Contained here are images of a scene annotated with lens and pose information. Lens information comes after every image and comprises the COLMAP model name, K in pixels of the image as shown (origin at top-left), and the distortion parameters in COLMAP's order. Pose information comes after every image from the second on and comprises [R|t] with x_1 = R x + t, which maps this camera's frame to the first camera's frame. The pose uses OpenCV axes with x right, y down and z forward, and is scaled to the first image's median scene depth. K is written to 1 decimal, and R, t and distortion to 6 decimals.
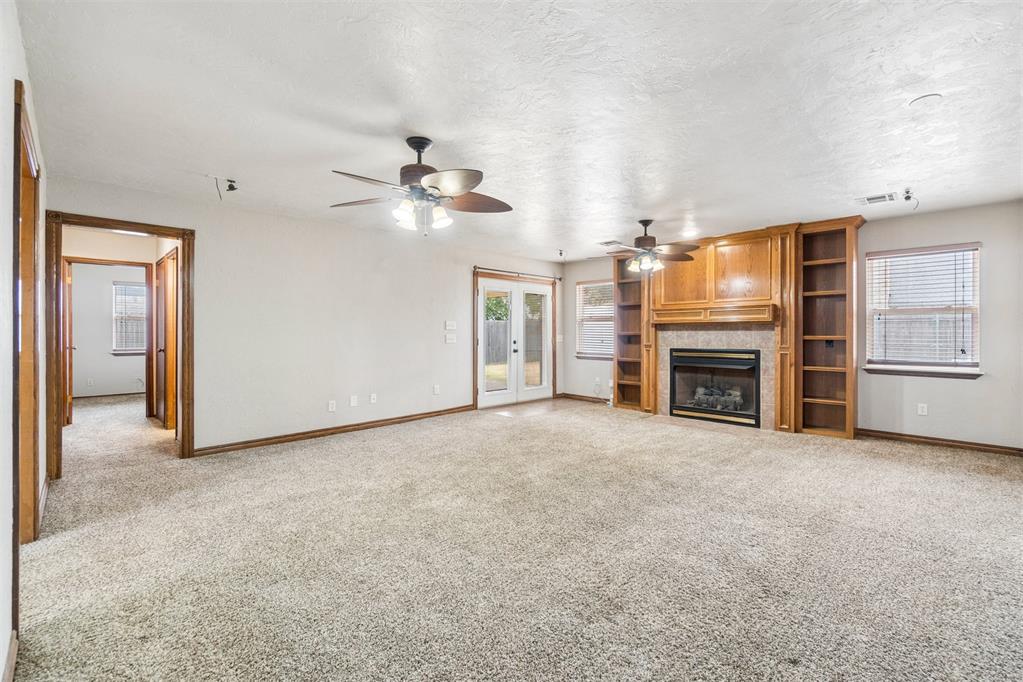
lens RADIAL K [[439.6, 0, 512.4], [0, 439.6, 335.0], [0, 0, 1]] dist [-0.004759, 0.000225]
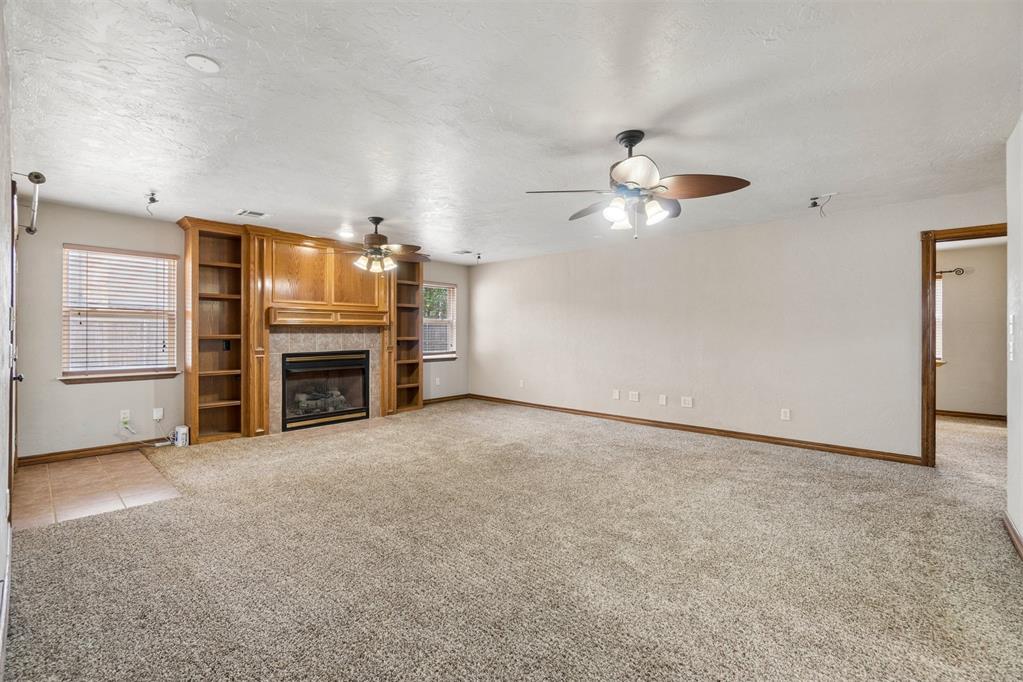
lens RADIAL K [[439.6, 0, 512.4], [0, 439.6, 335.0], [0, 0, 1]] dist [-0.004759, 0.000225]
pose [[-0.050963, 0.003044, 0.998696, -0.577149], [0.015666, 0.999875, -0.002248, 0.003197], [-0.998578, 0.015531, -0.051004, 0.652500]]
